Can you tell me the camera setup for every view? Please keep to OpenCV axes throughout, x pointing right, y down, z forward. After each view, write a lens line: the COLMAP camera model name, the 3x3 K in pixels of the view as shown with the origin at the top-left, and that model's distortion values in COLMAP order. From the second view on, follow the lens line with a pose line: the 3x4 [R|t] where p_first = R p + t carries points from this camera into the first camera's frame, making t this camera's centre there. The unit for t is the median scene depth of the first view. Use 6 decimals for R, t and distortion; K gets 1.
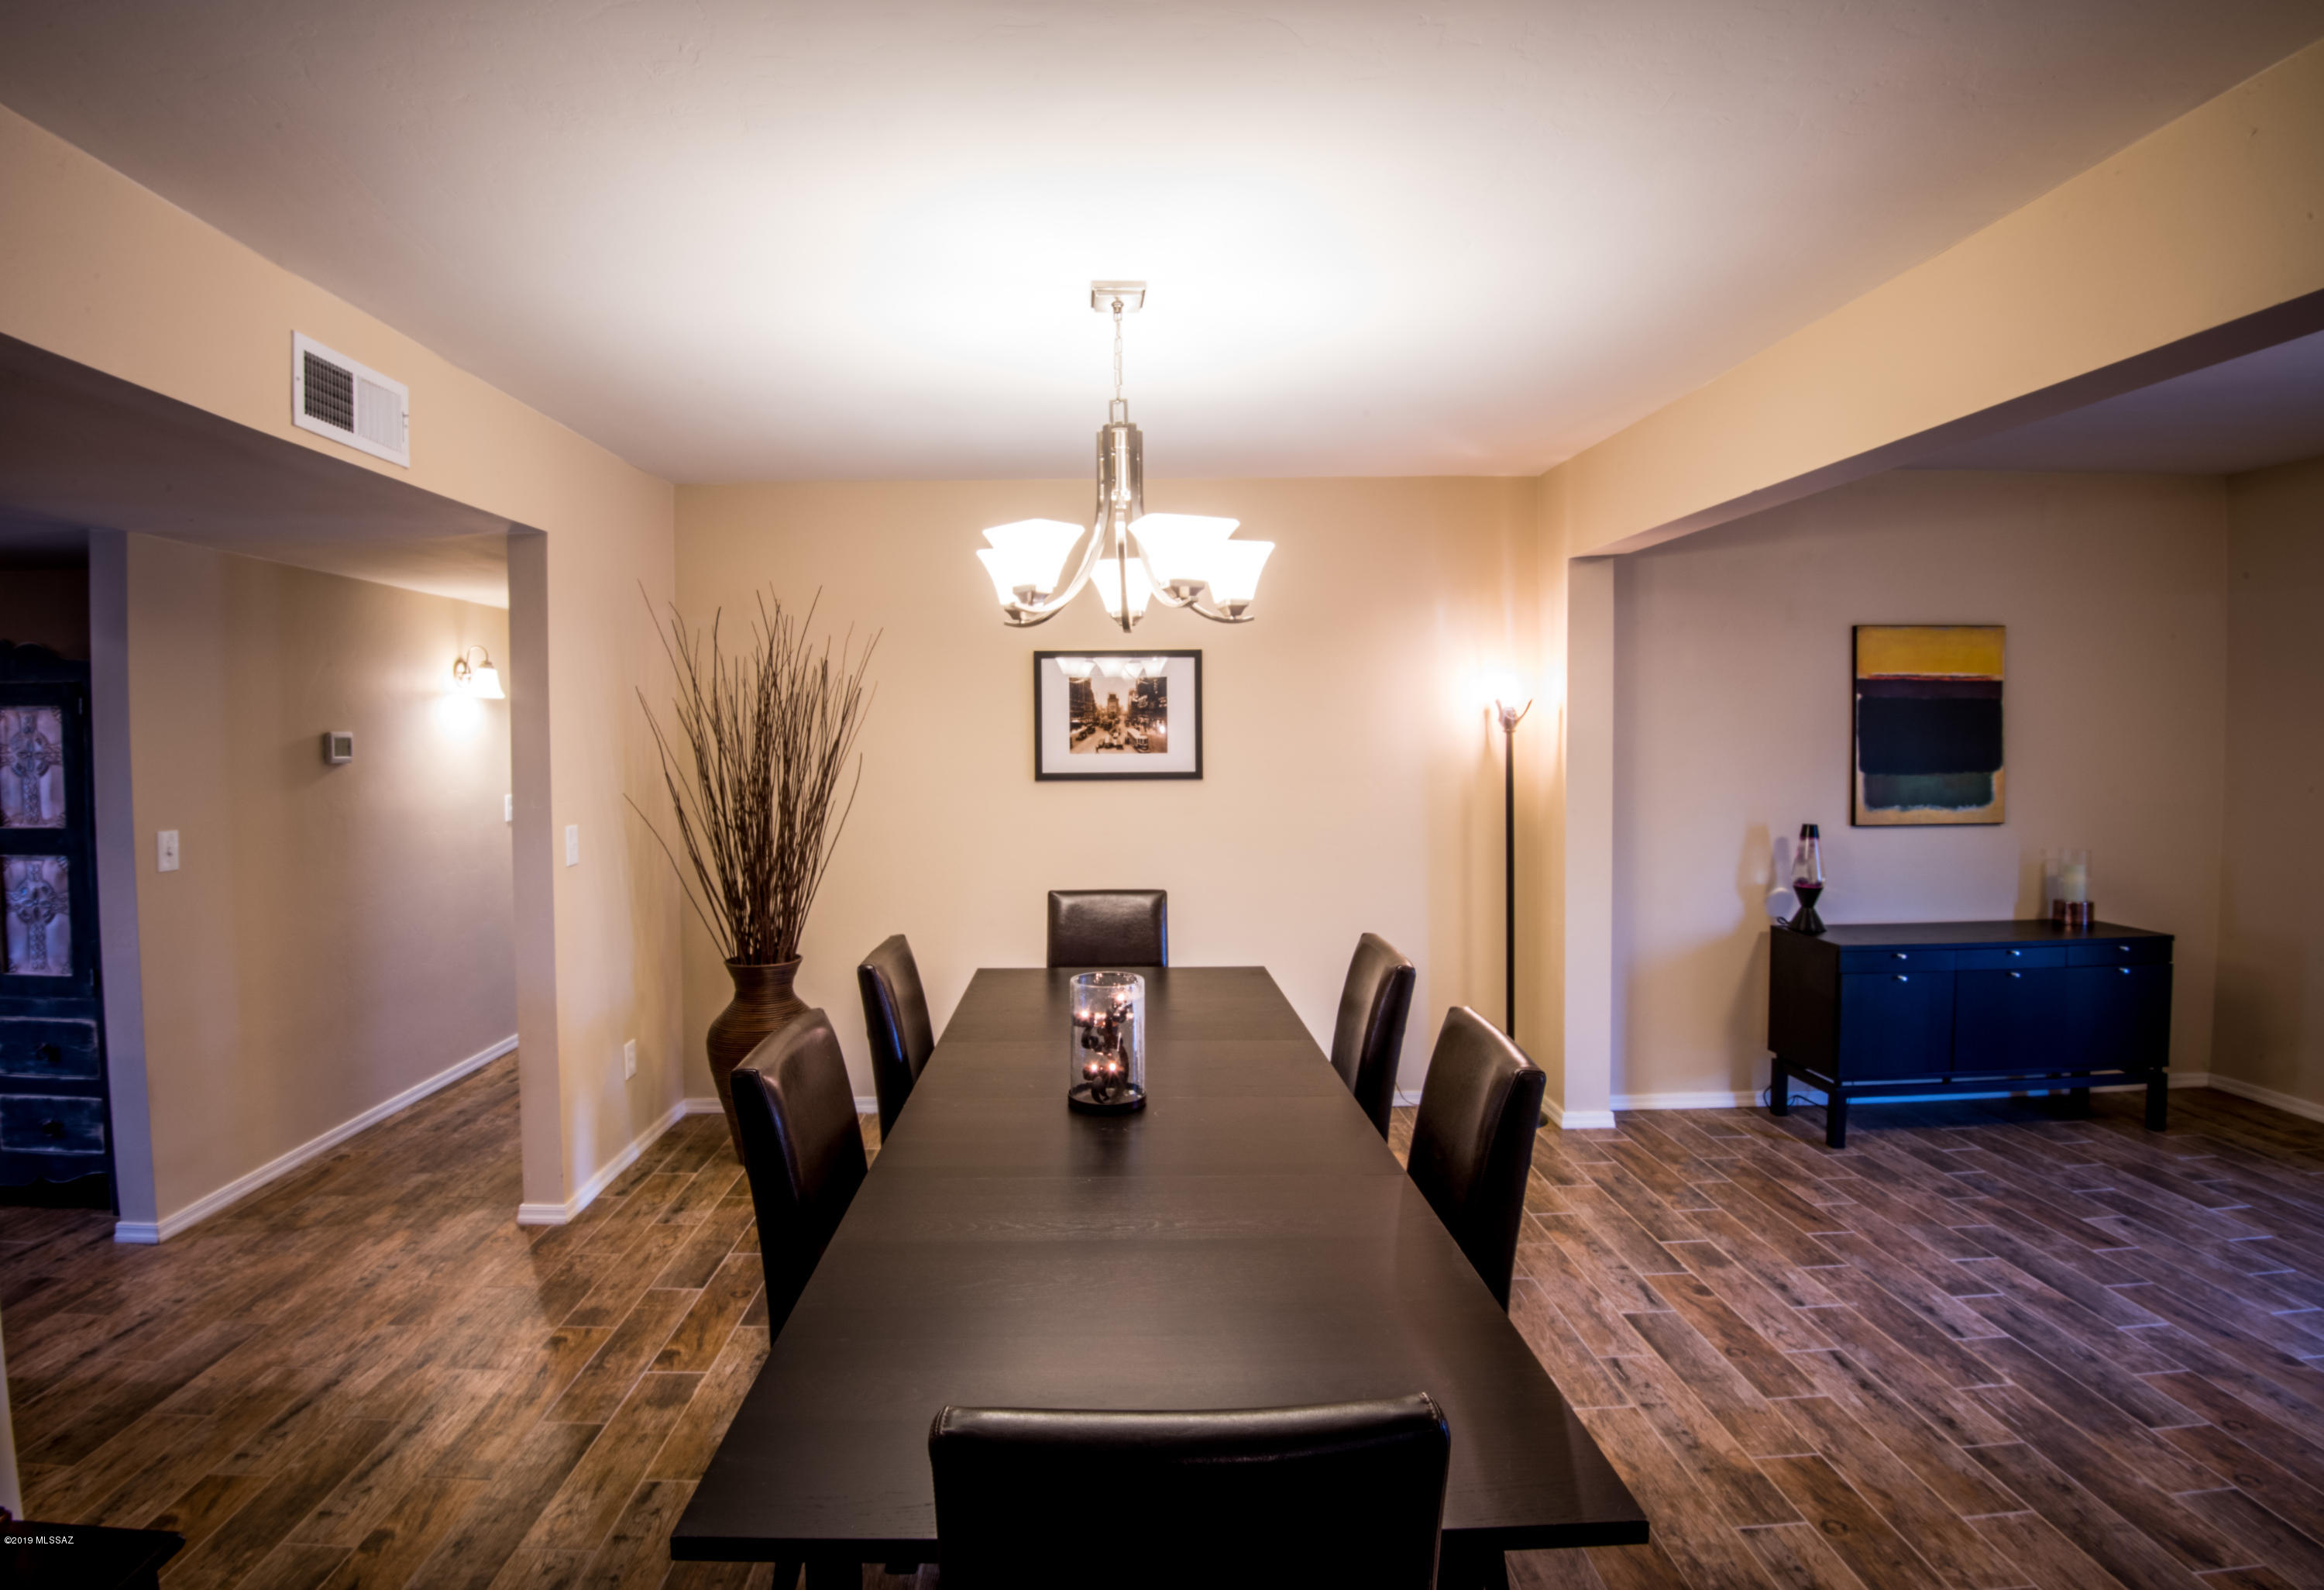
lens RADIAL K [[1156.8, 0, 1114.9], [0, 1156.8, 758.5], [0, 0, 1]] dist [-0.048966, -0.000229]
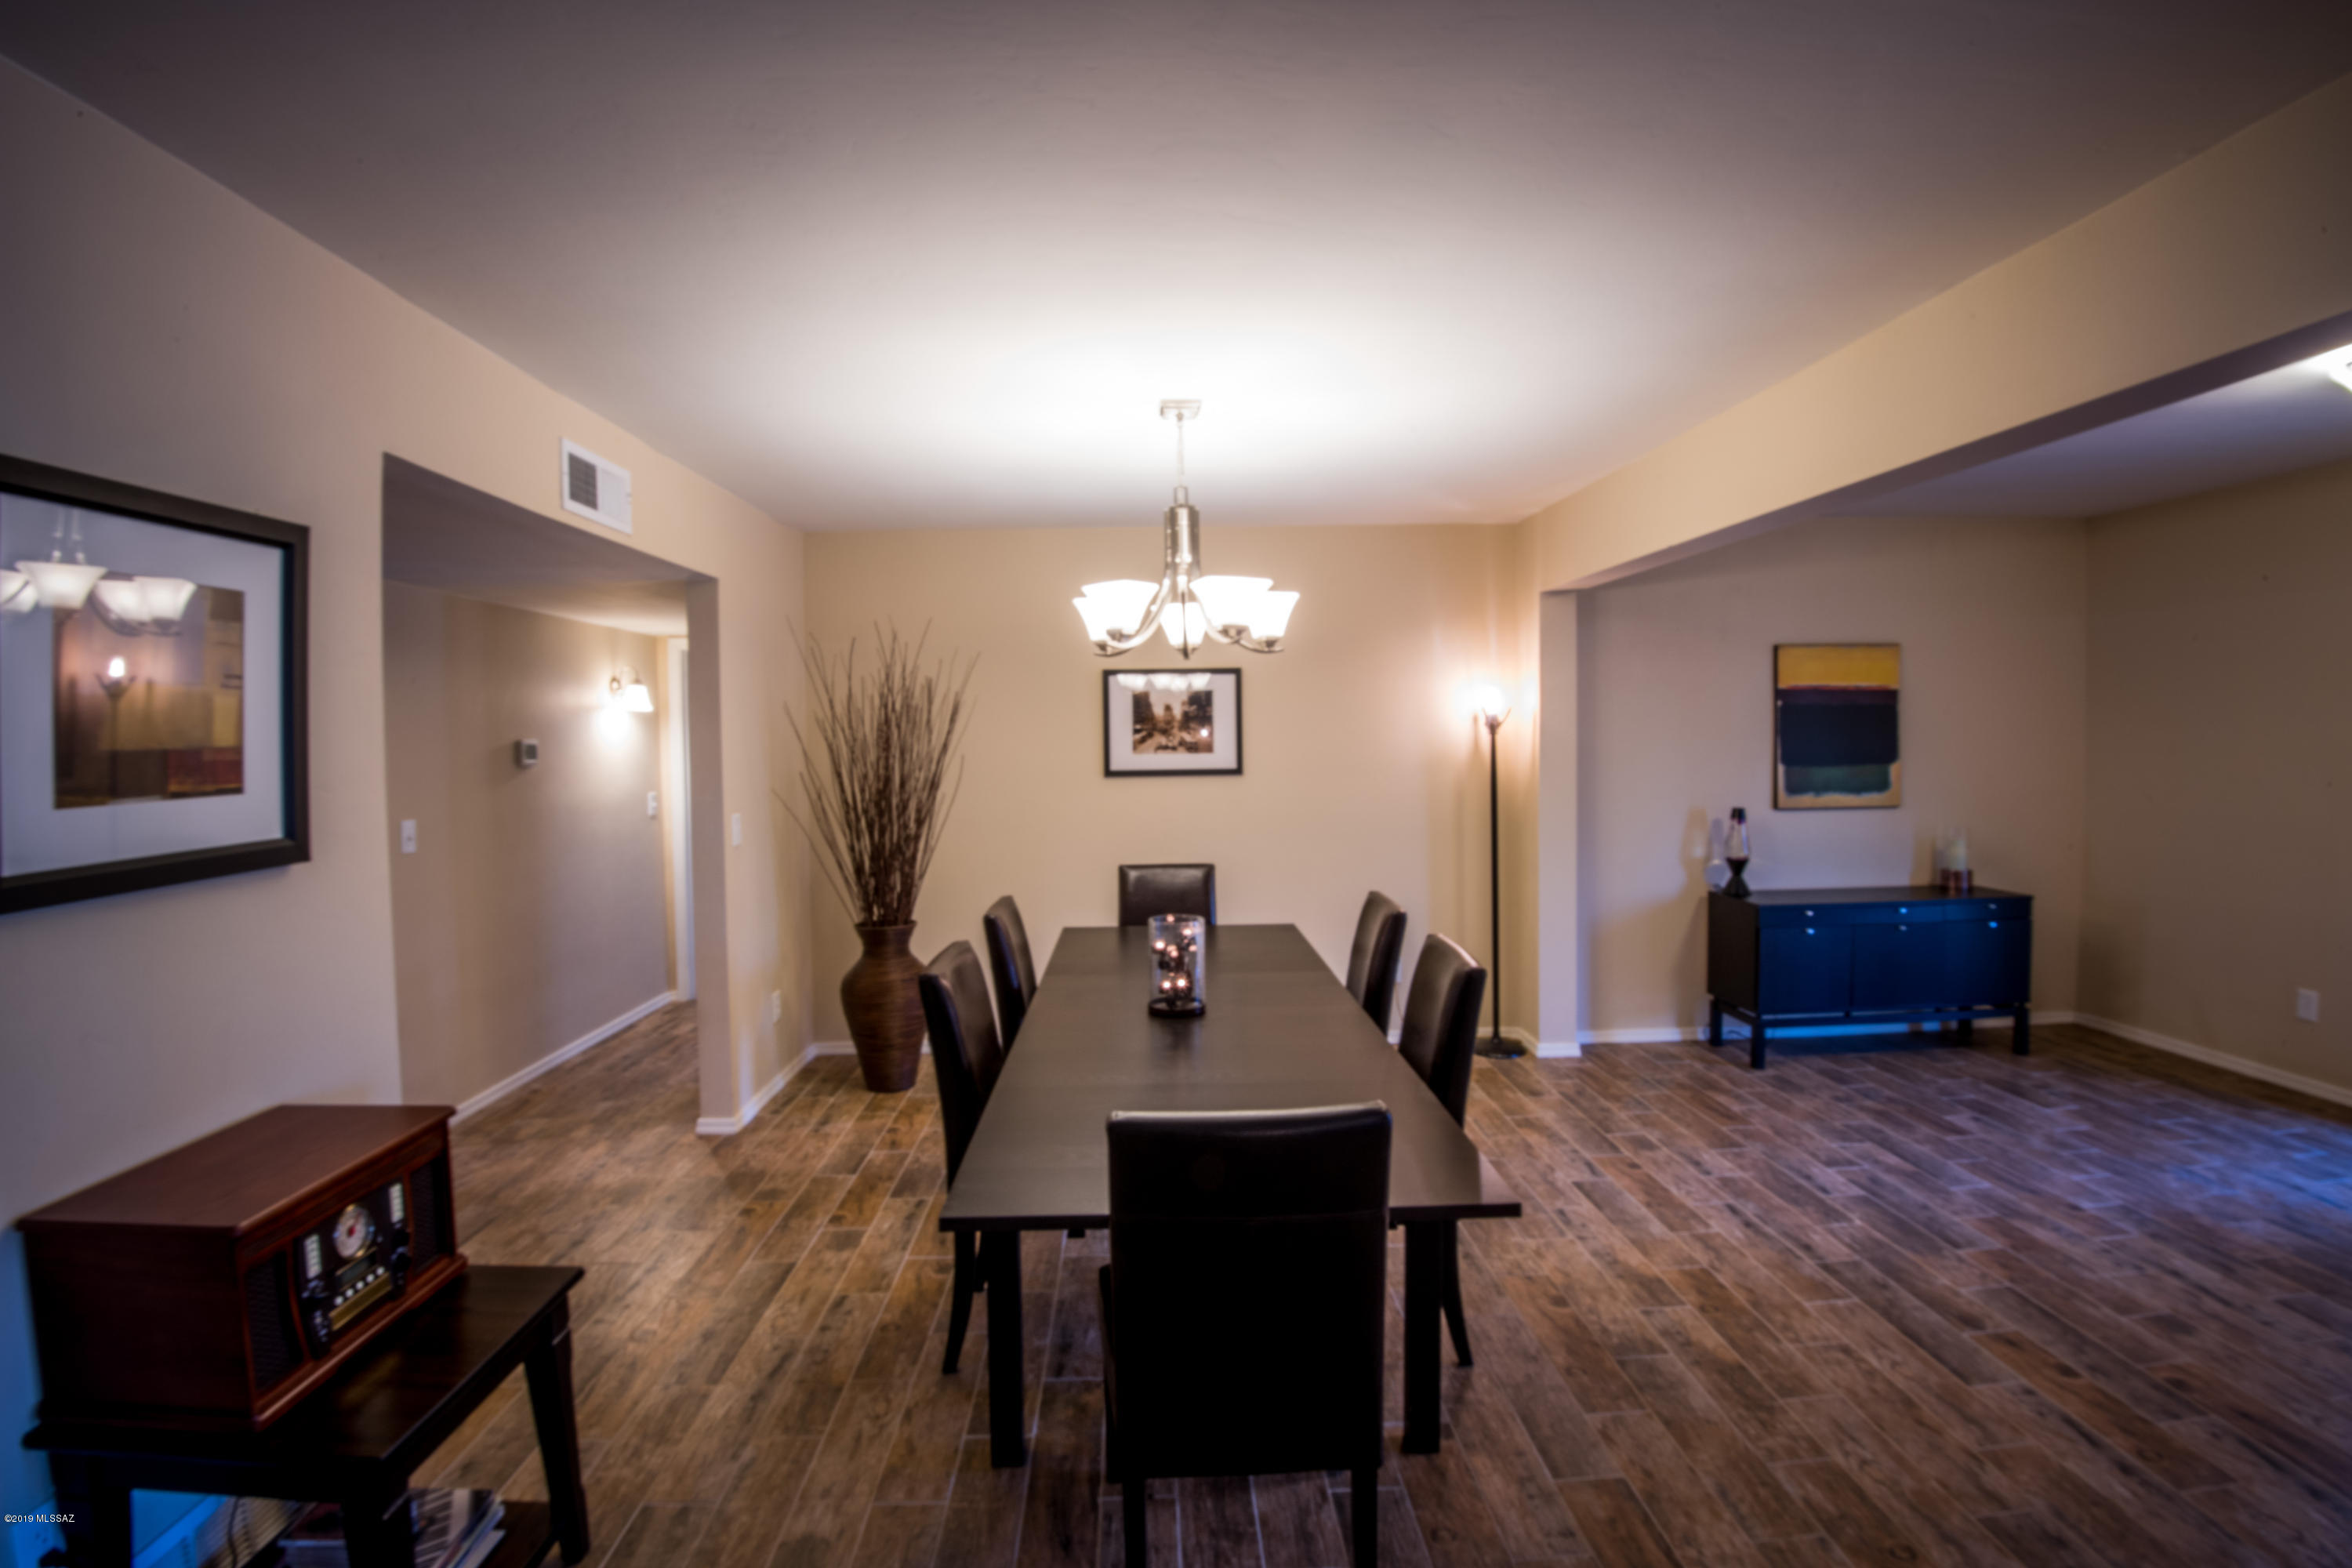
lens RADIAL K [[1098.9, 0, 1174.2], [0, 1098.9, 767.9], [0, 0, 1]] dist [-0.045022, -0.000452]
pose [[0.999799, -0.006627, 0.018928, -0.021647], [0.006515, 0.999961, 0.005982, 0.004612], [-0.018967, -0.005857, 0.999803, -0.188280]]
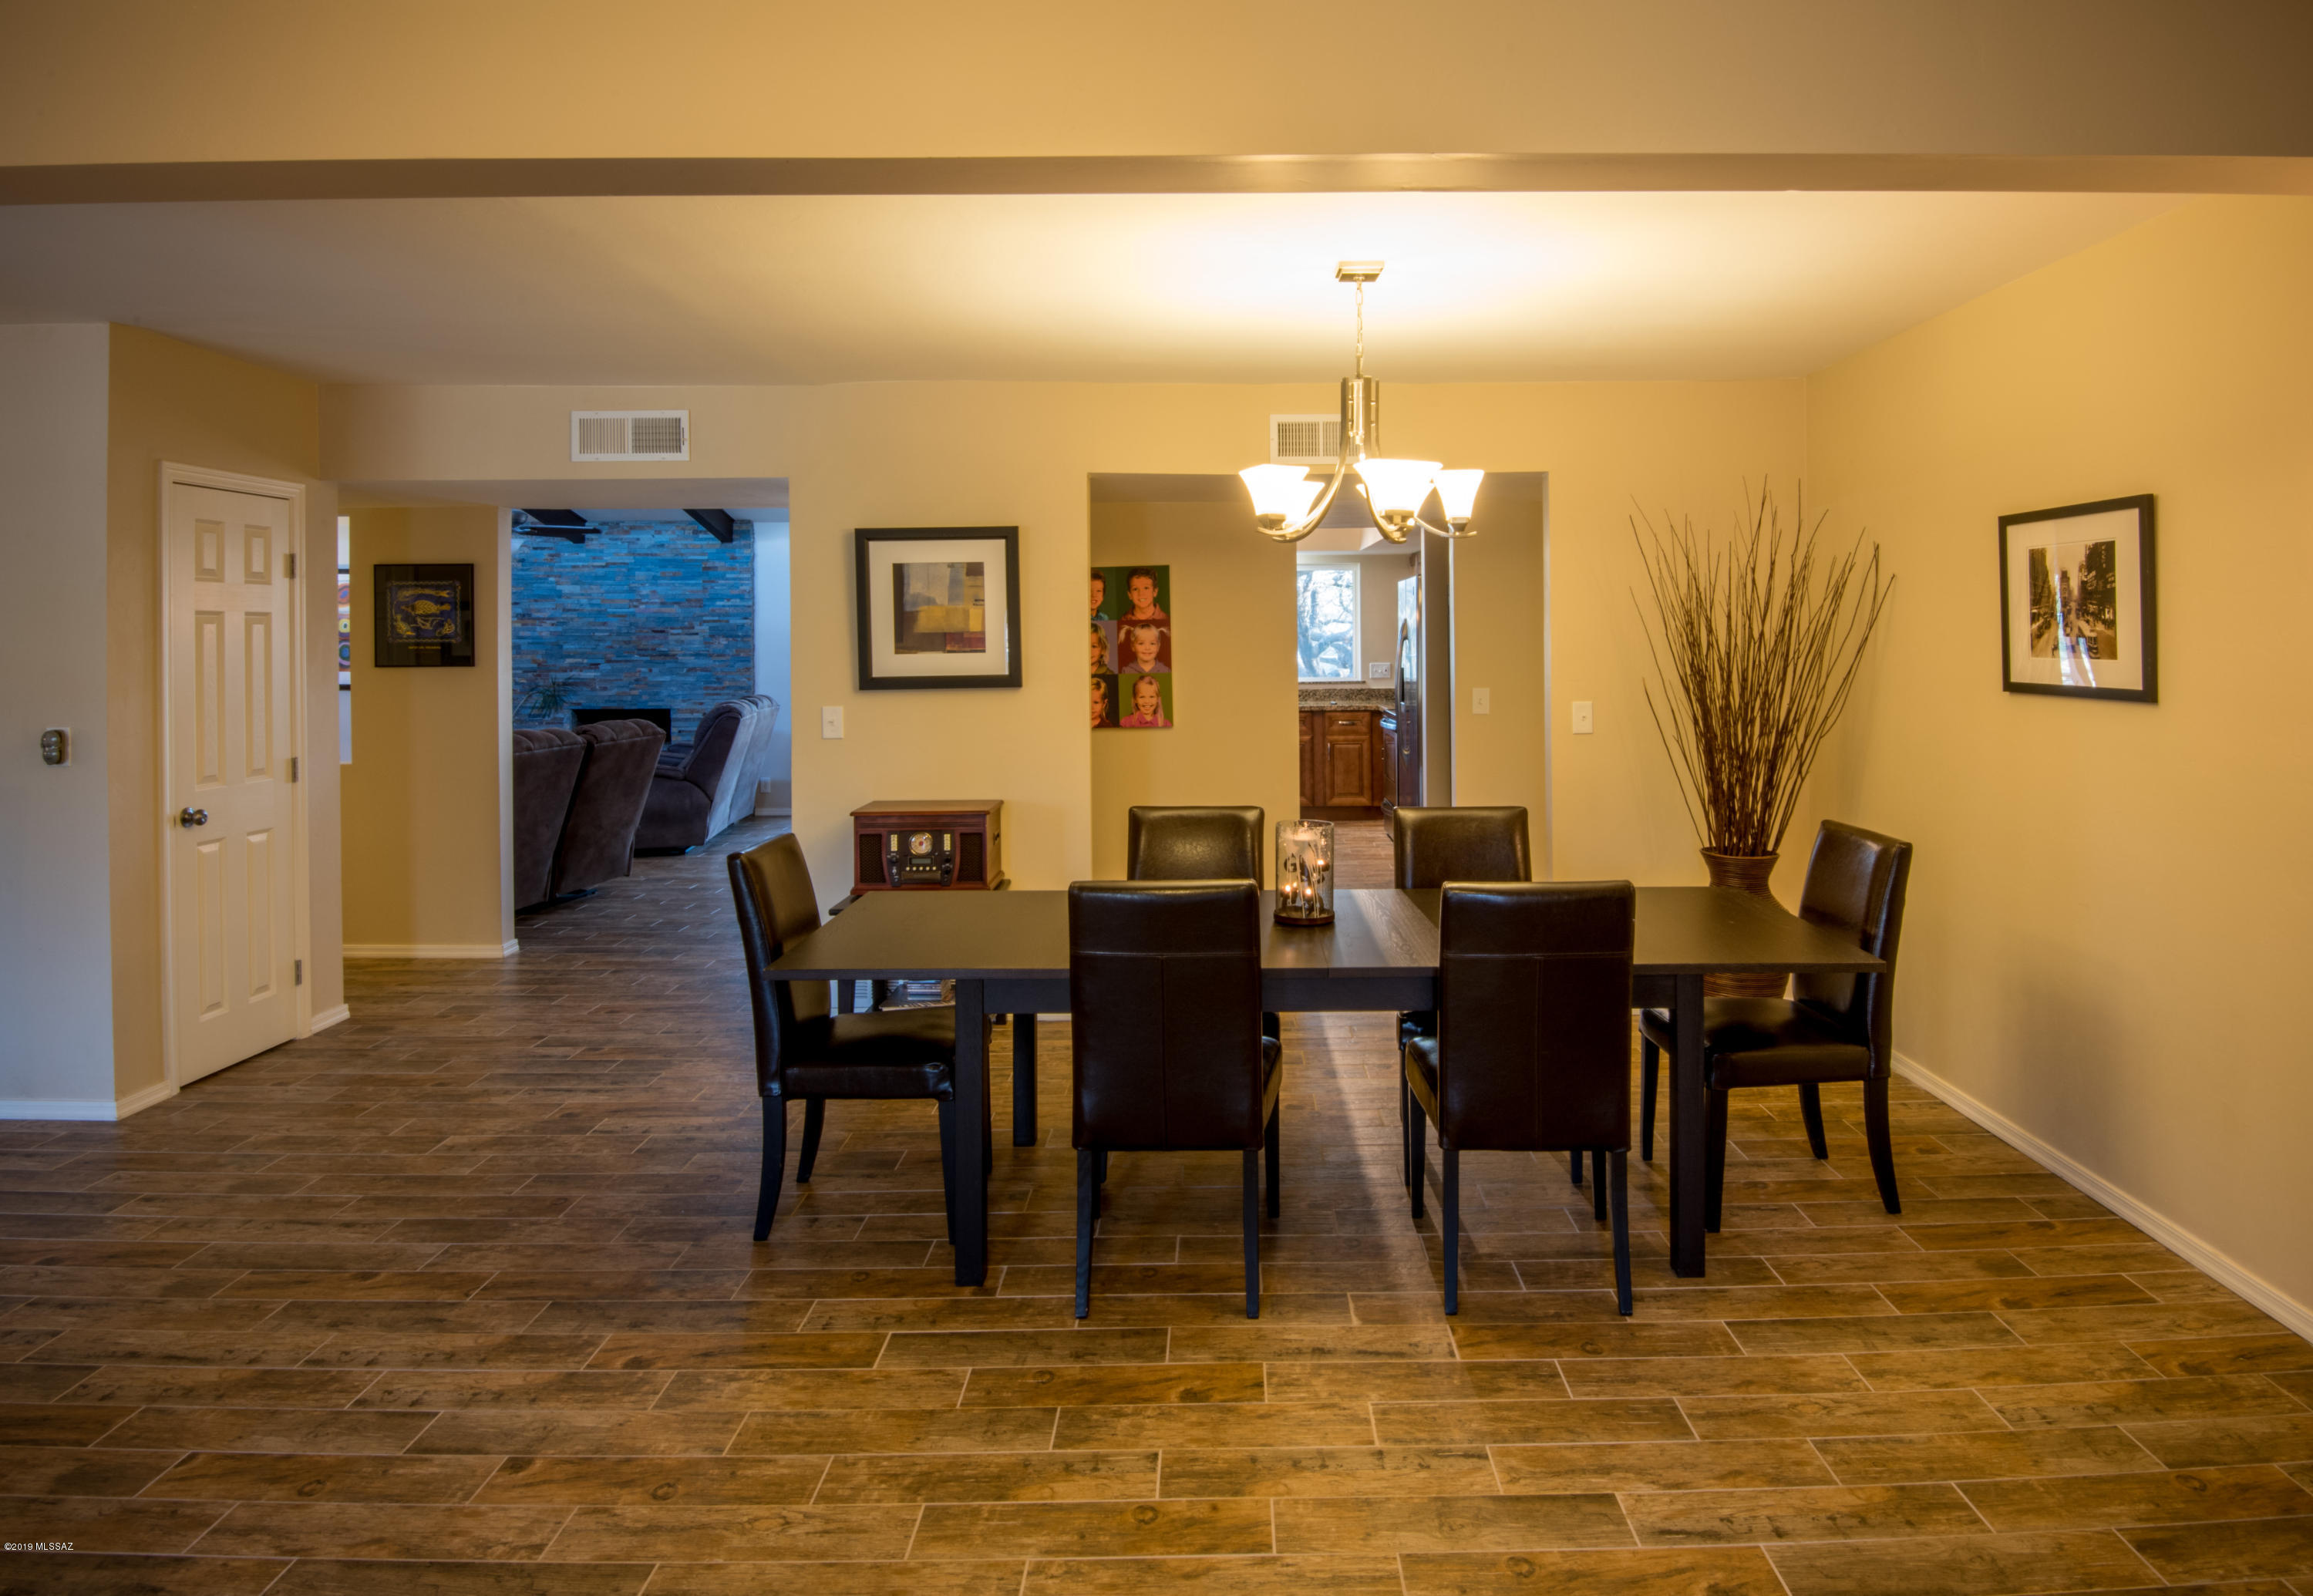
lens RADIAL K [[1369.3, 0, 1162.4], [0, 1369.3, 629.1], [0, 0, 1]] dist [0.001183, 0.000393]
pose [[-0.045969, 0.002710, -0.998939, 1.026951], [-0.018419, 0.999824, 0.003560, -0.017445], [0.998773, 0.018563, -0.045911, 0.612246]]
